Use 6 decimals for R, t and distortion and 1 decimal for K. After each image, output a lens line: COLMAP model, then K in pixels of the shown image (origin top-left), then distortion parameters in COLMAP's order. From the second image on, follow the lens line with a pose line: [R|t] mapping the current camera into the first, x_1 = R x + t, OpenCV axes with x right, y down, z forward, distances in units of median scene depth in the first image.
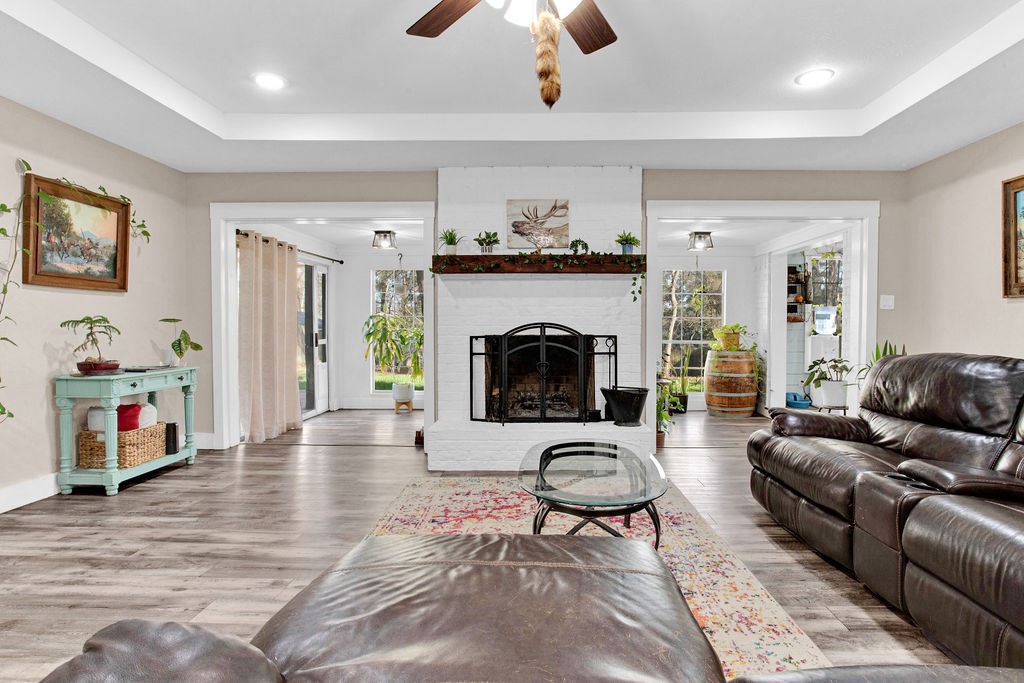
lens RADIAL K [[561.3, 0, 519.6], [0, 561.3, 337.8], [0, 0, 1]] dist [-0.028479, 0.004068]
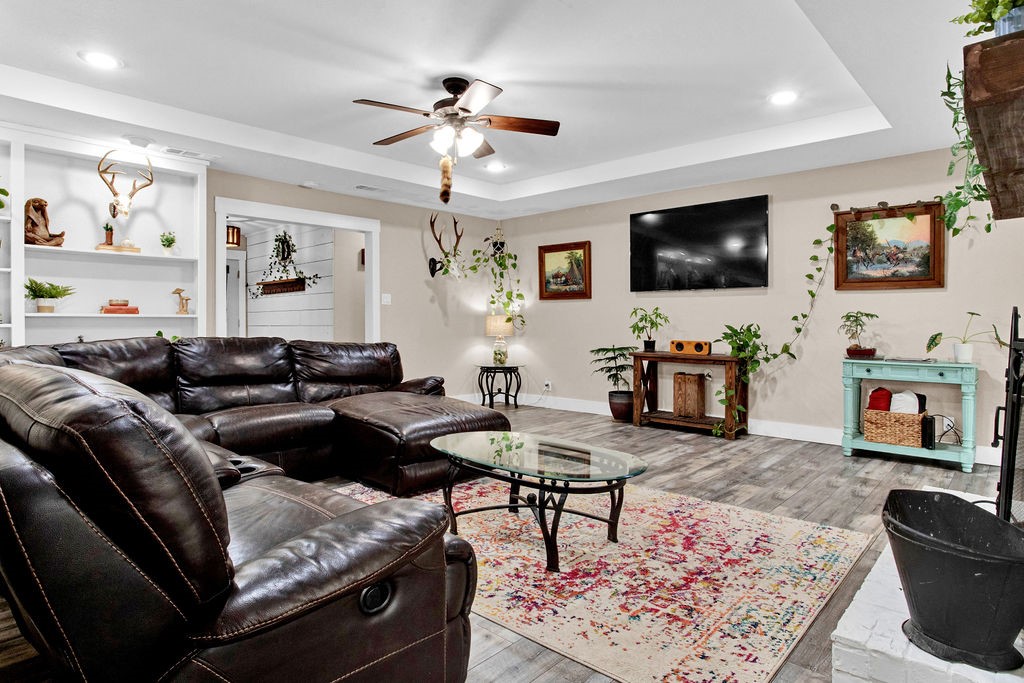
lens RADIAL K [[561.3, 0, 519.4], [0, 561.3, 331.3], [0, 0, 1]] dist [-0.028479, 0.004068]
pose [[-0.640625, 0.011117, -0.767774, 0.589097], [-0.020677, 0.999283, 0.031722, -0.016314], [0.767576, 0.036197, -0.639935, 1.043313]]
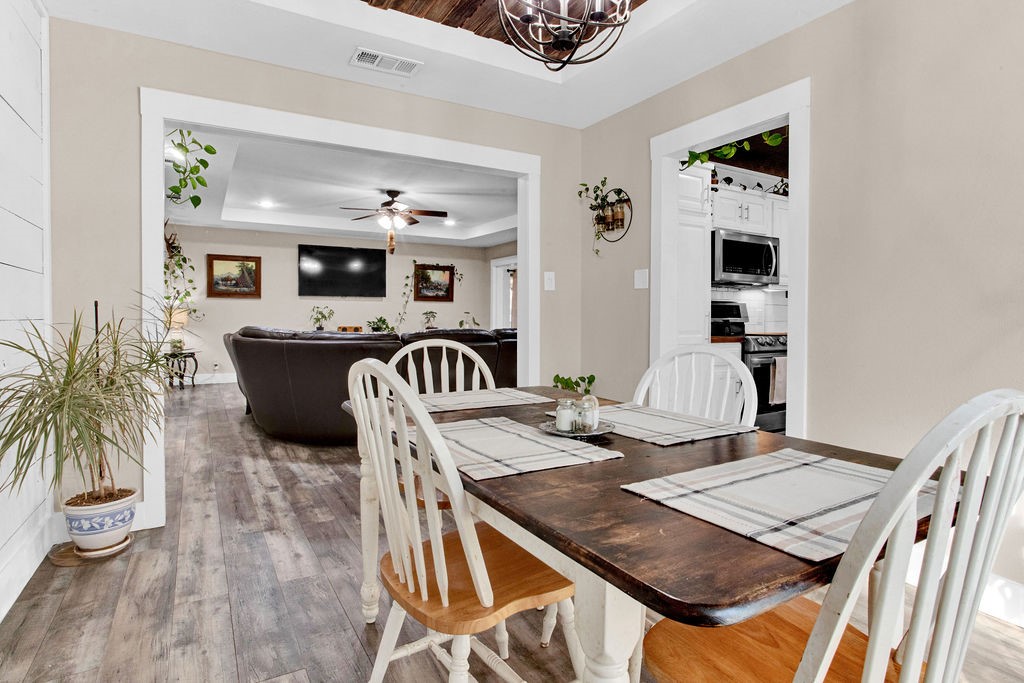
lens RADIAL K [[561.3, 0, 508.0], [0, 561.3, 336.5], [0, 0, 1]] dist [-0.028479, 0.004068]
pose [[0.515041, 0.023448, -0.856845, 1.614228], [-0.020968, 0.999671, 0.014753, 0.033980], [0.856909, 0.010368, 0.515364, -0.113418]]
